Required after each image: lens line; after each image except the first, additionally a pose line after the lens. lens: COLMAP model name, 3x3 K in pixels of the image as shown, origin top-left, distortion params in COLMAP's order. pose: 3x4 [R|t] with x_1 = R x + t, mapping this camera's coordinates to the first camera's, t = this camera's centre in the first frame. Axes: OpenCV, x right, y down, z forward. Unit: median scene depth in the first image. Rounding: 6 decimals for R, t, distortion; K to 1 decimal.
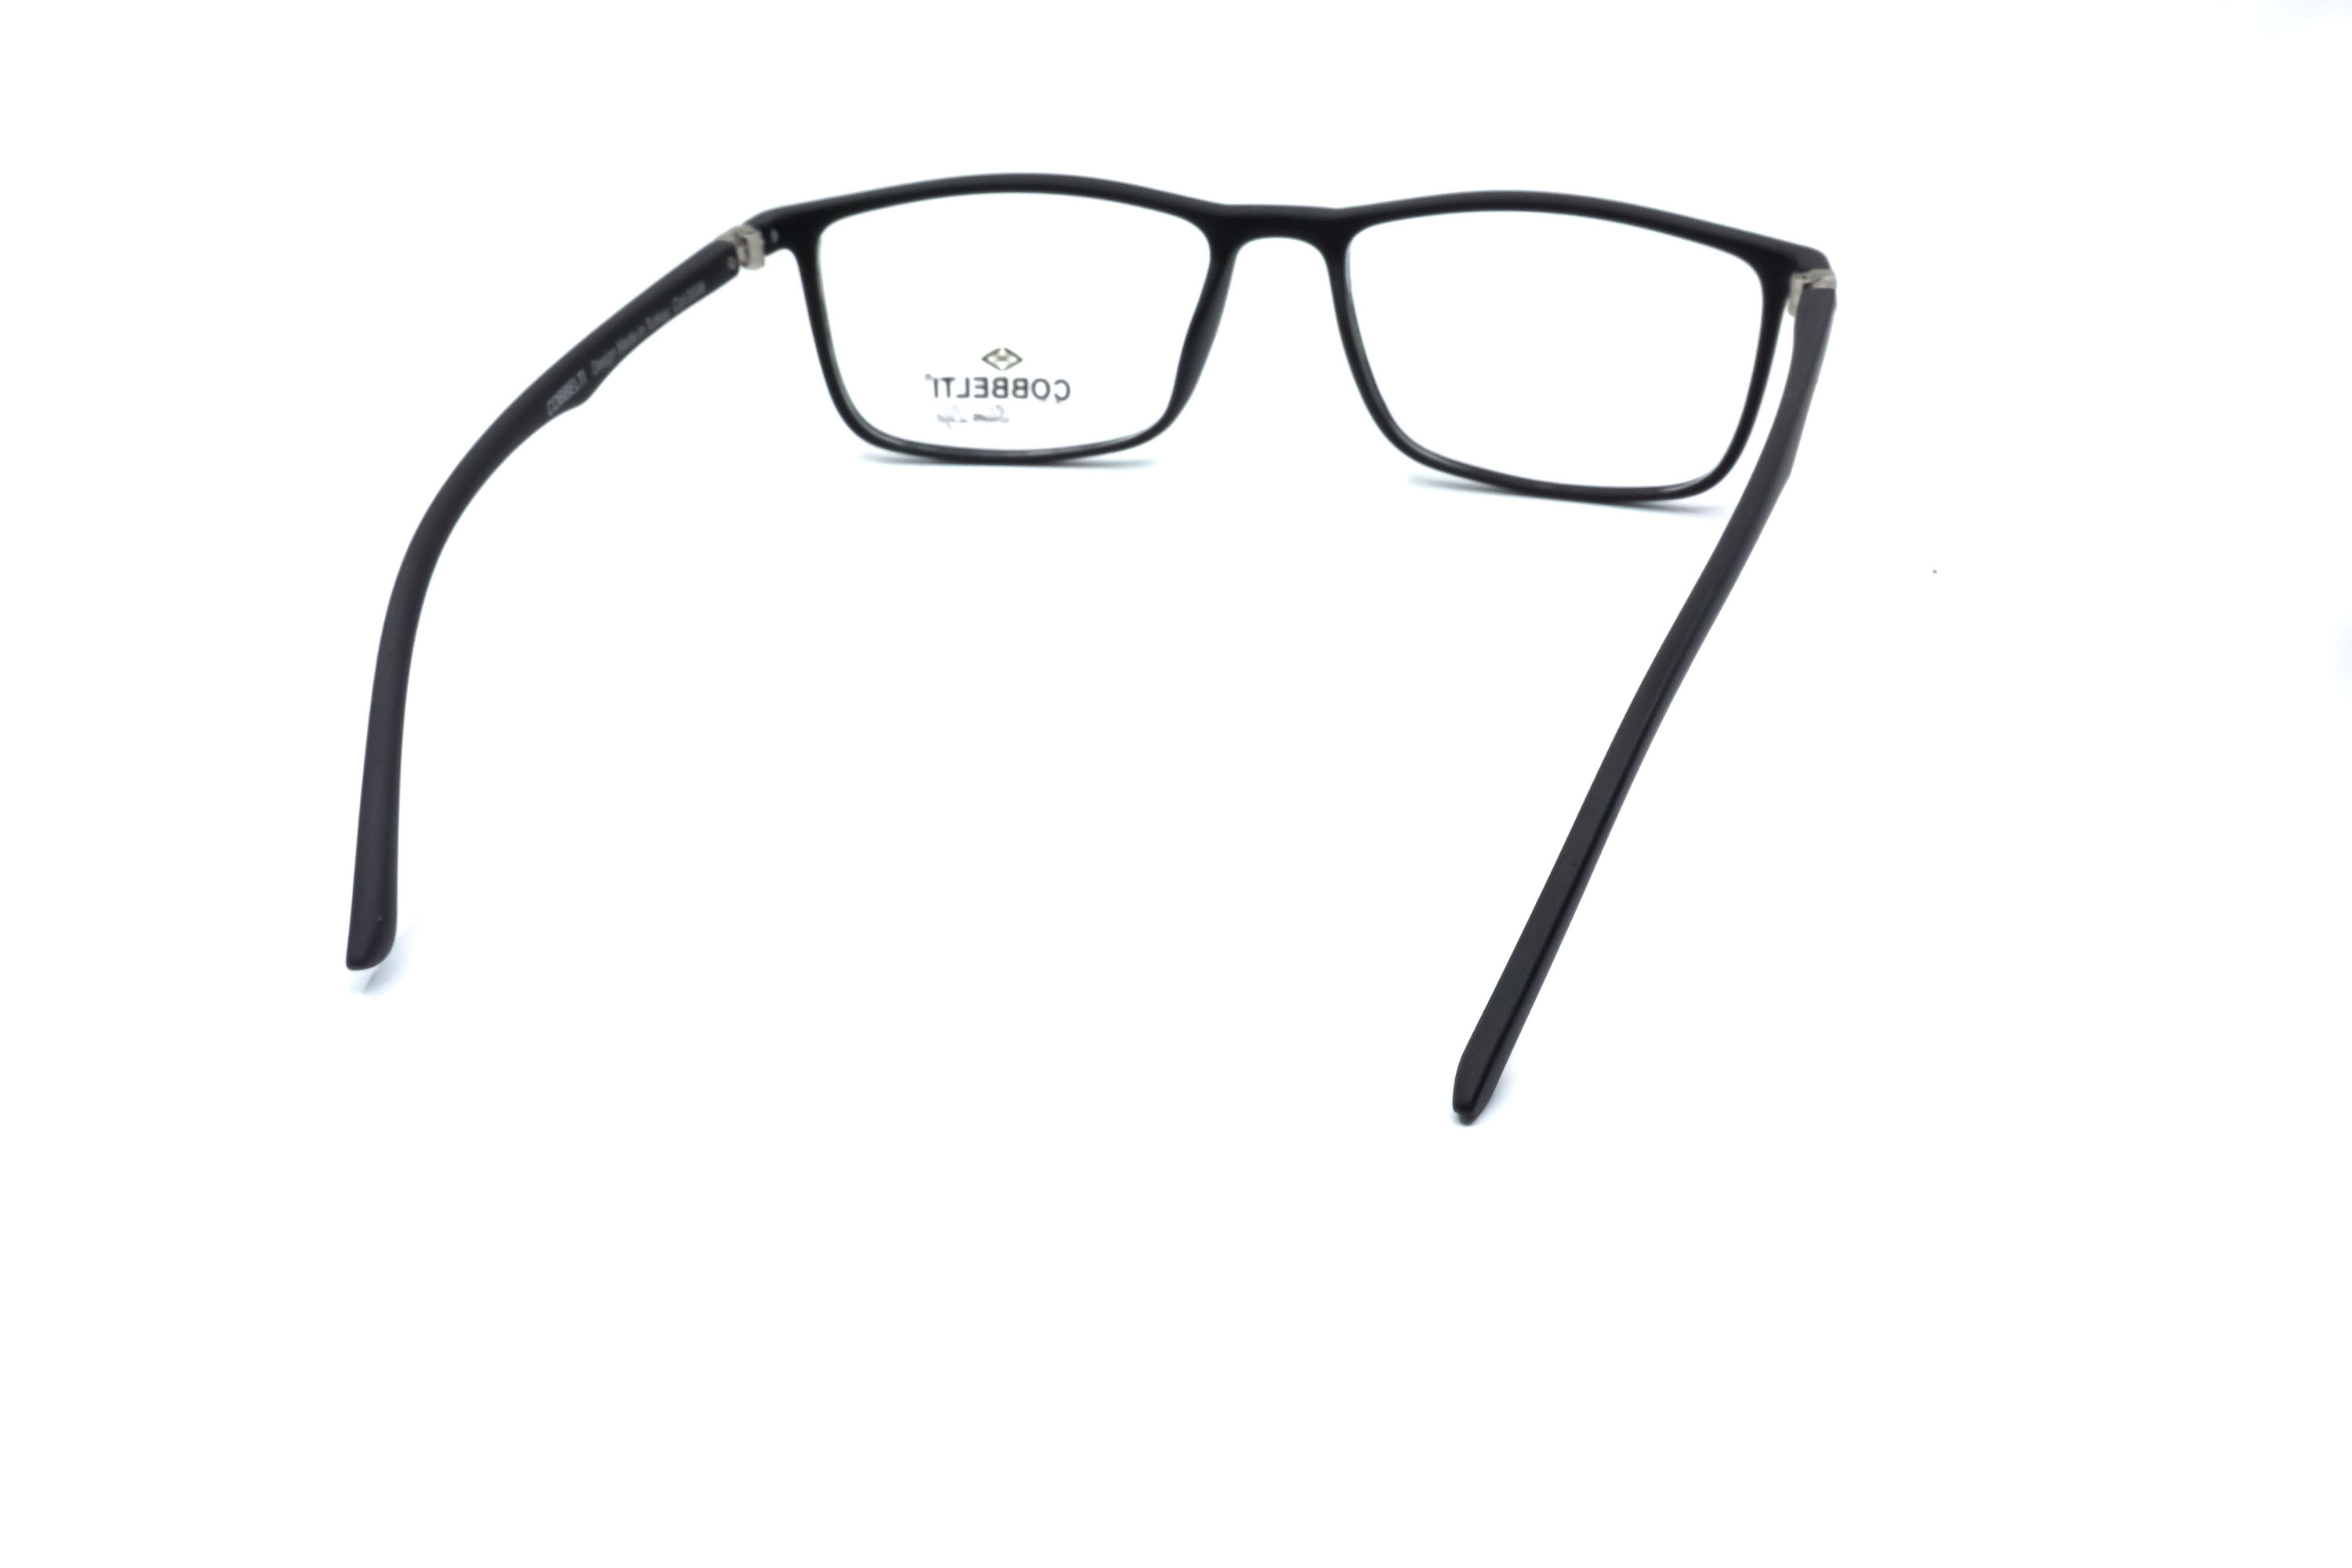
lens RADIAL K [[2641.6, 0, 1176.0], [0, 2641.6, 784.0], [0, 0, 1]] dist [0.013802, -0.002840]
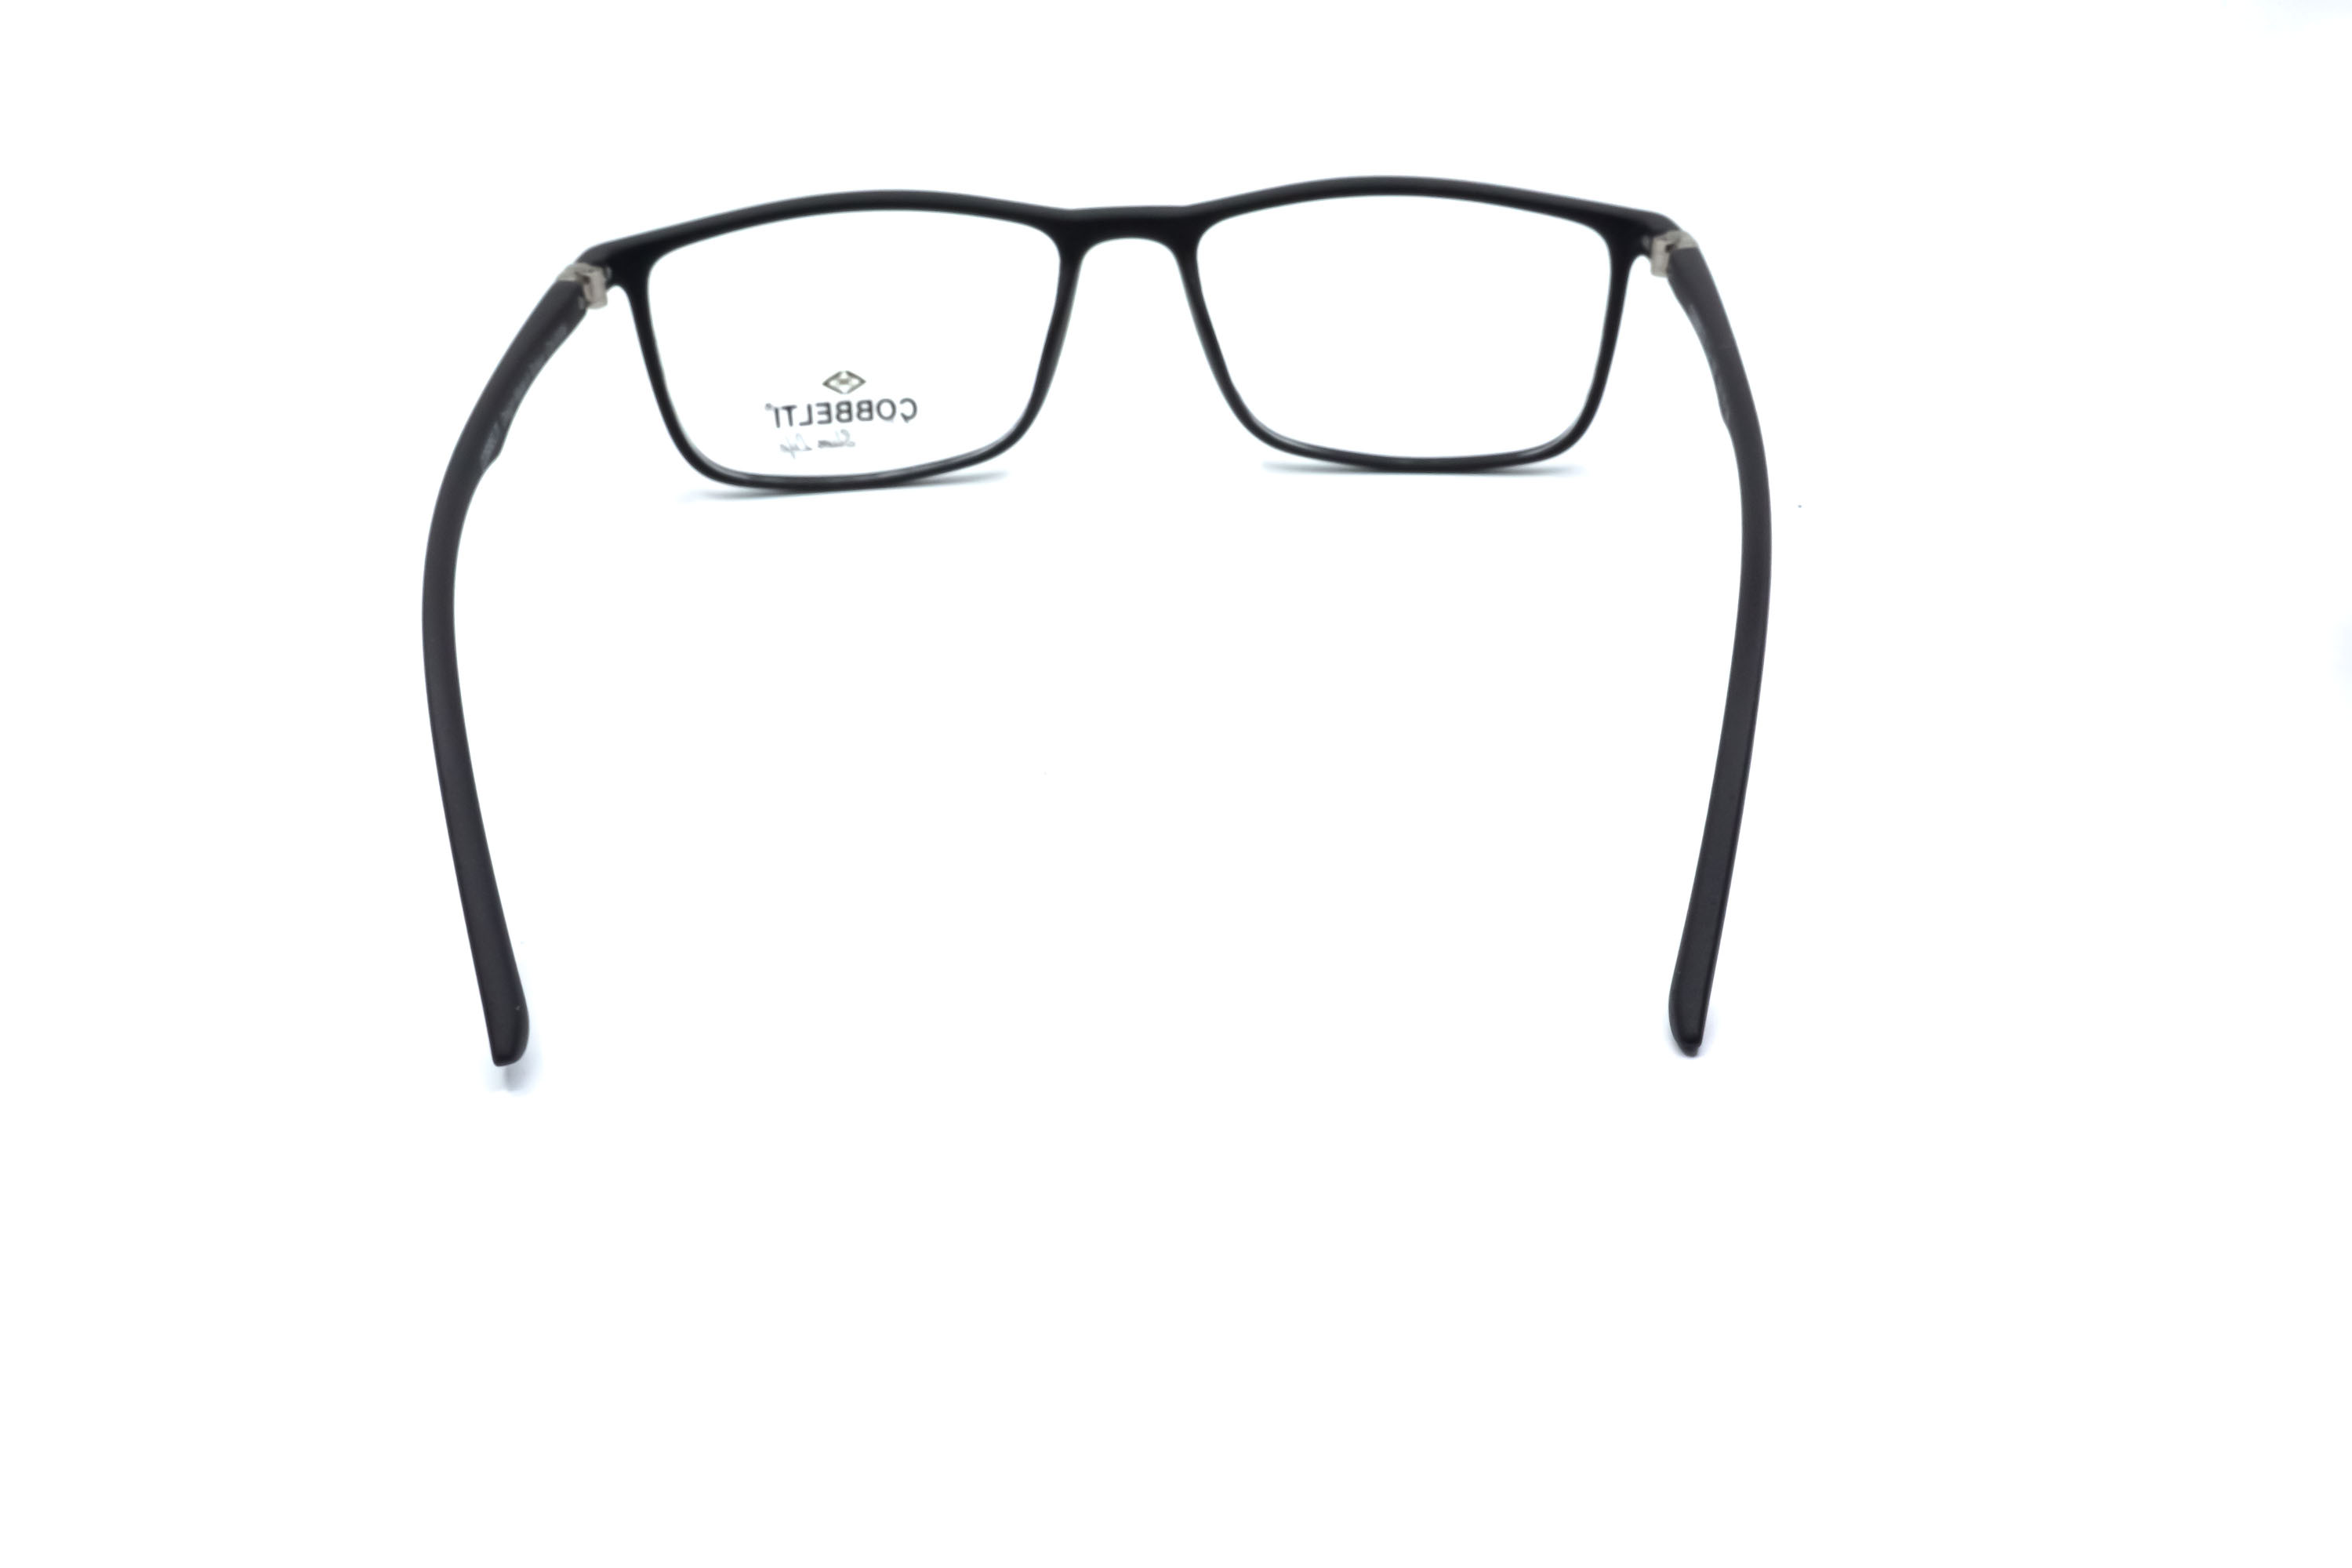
lens RADIAL K [[2641.6, 0, 1176.0], [0, 2641.6, 784.0], [0, 0, 1]] dist [0.013802, -0.002840]
pose [[0.966252, -0.114411, 0.230797, -0.189901], [0.116190, 0.993209, 0.005914, -0.004557], [-0.229907, 0.021102, 0.972984, 0.022523]]
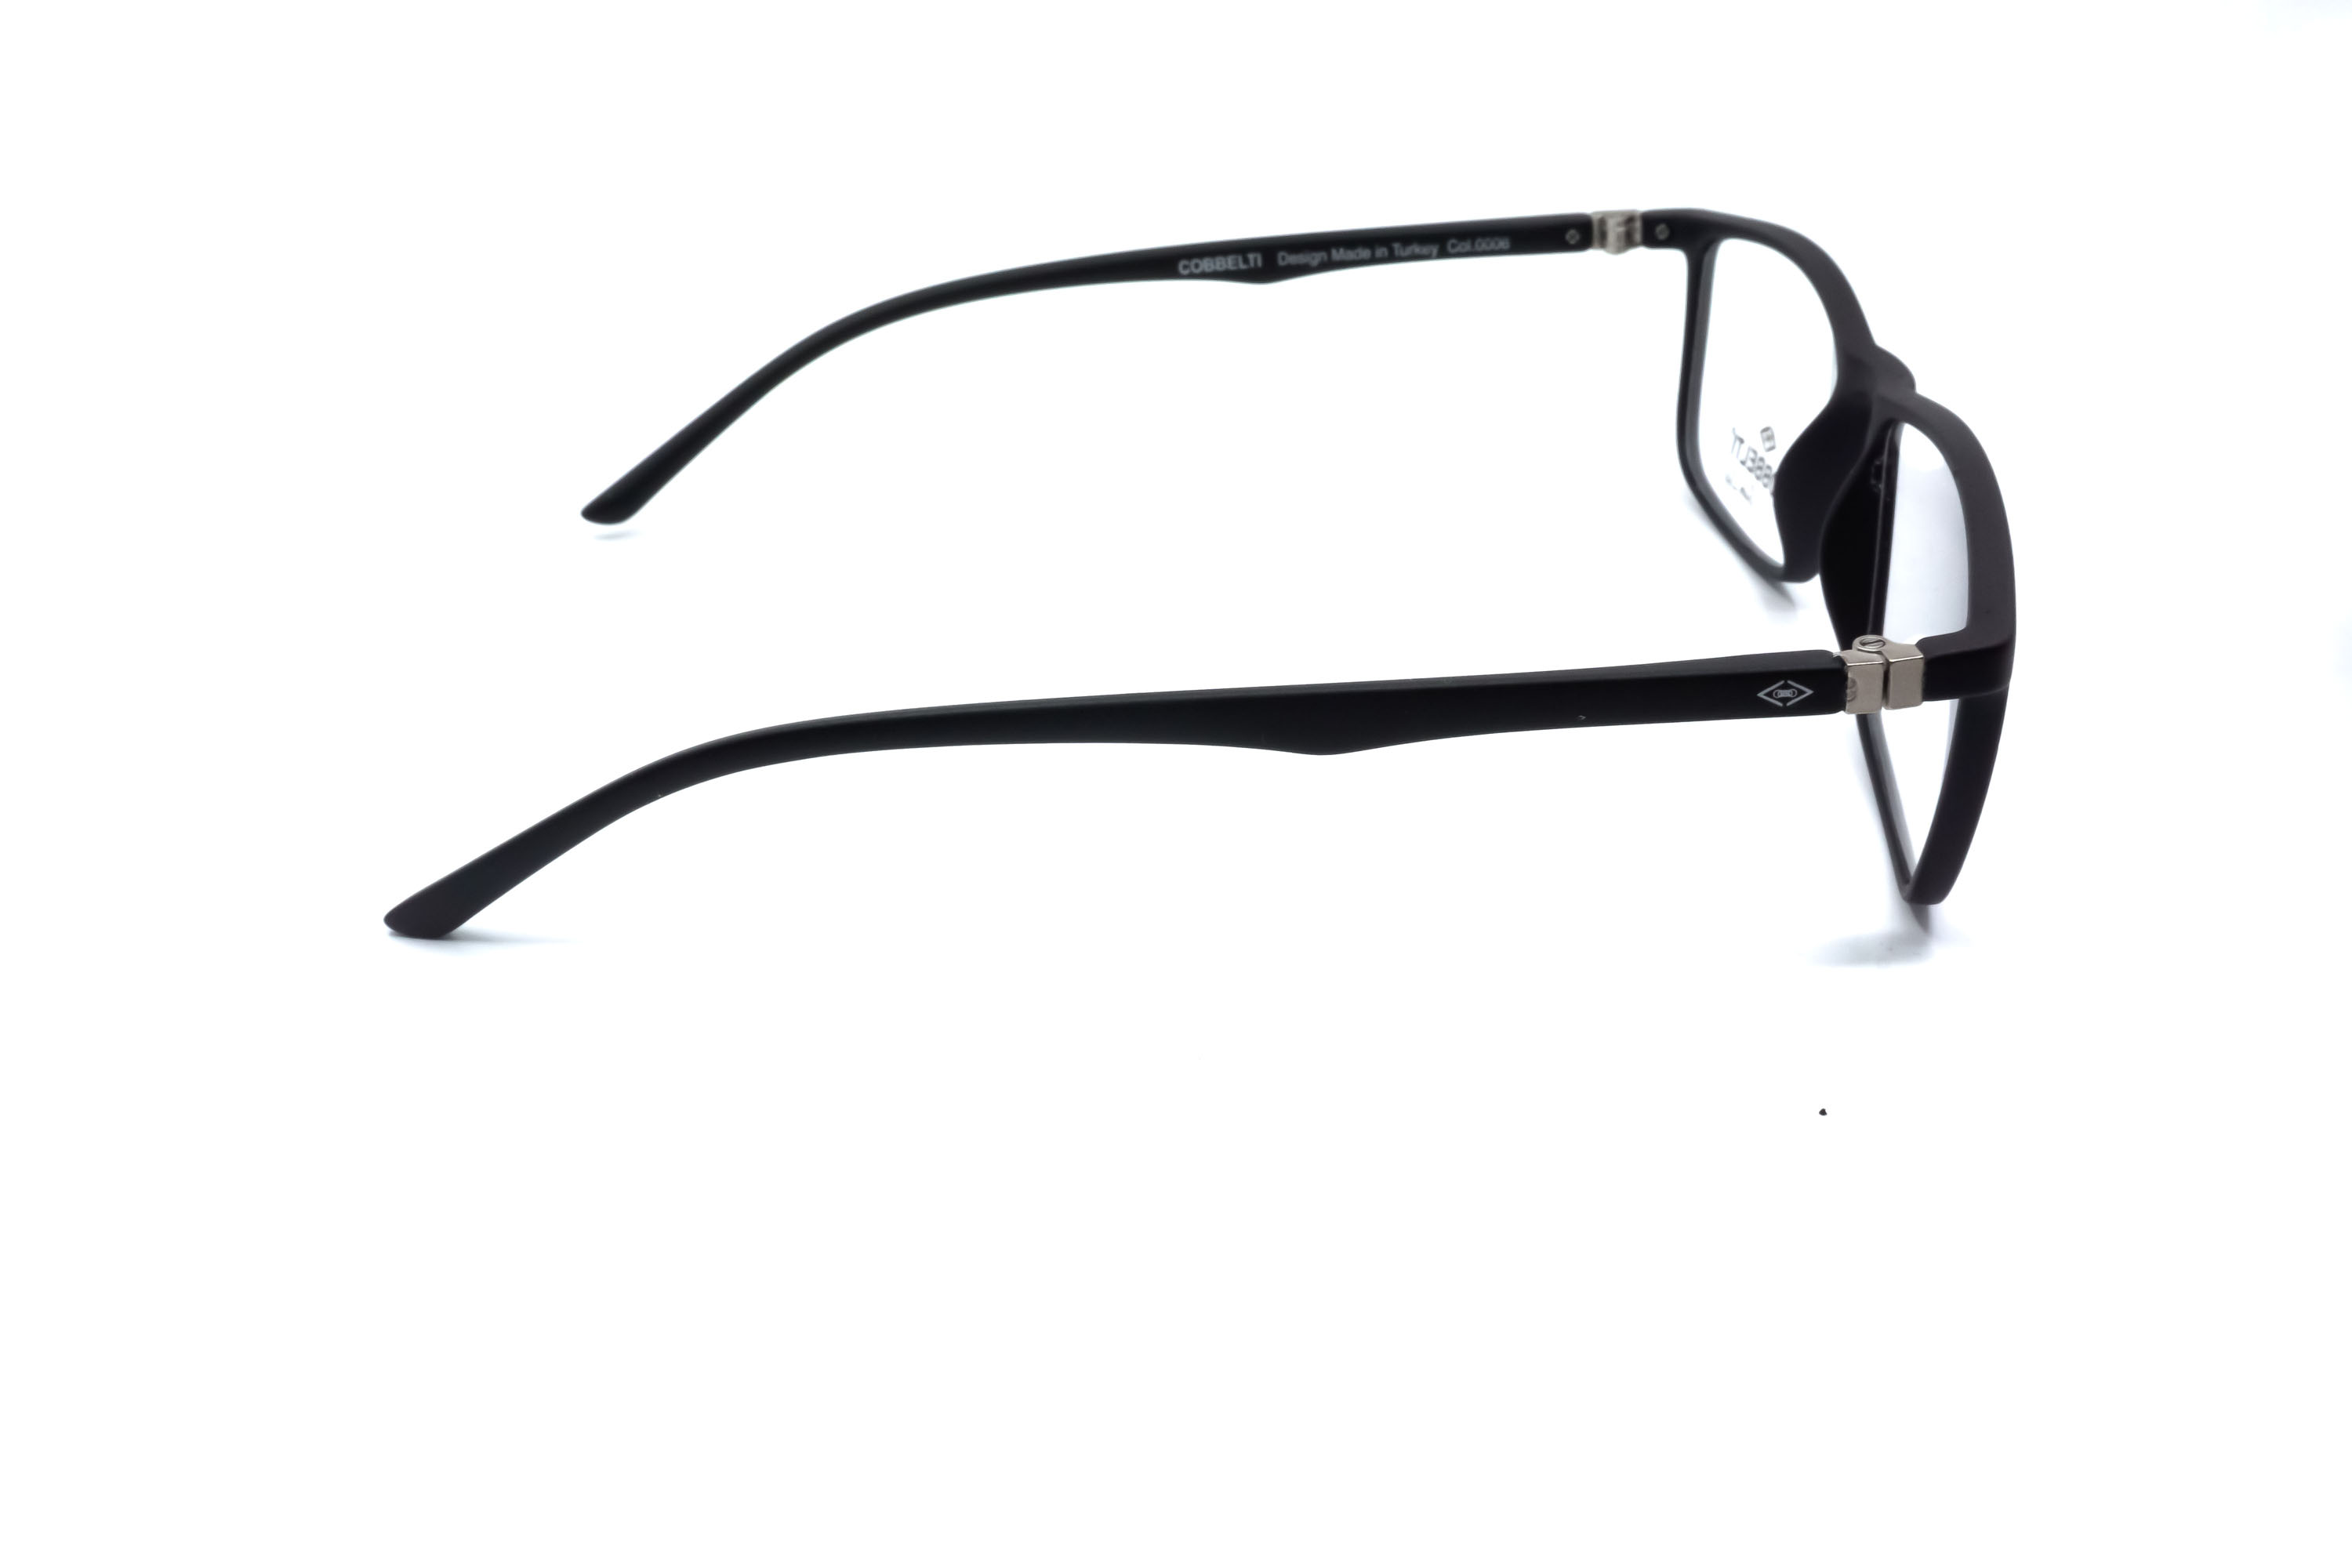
lens RADIAL K [[2641.6, 0, 1176.0], [0, 2641.6, 784.0], [0, 0, 1]] dist [0.013802, -0.002840]
pose [[0.250243, 0.456646, -0.853729, 0.702112], [-0.414893, 0.847295, 0.331593, -0.275538], [0.874781, 0.271228, 0.401489, 0.496237]]
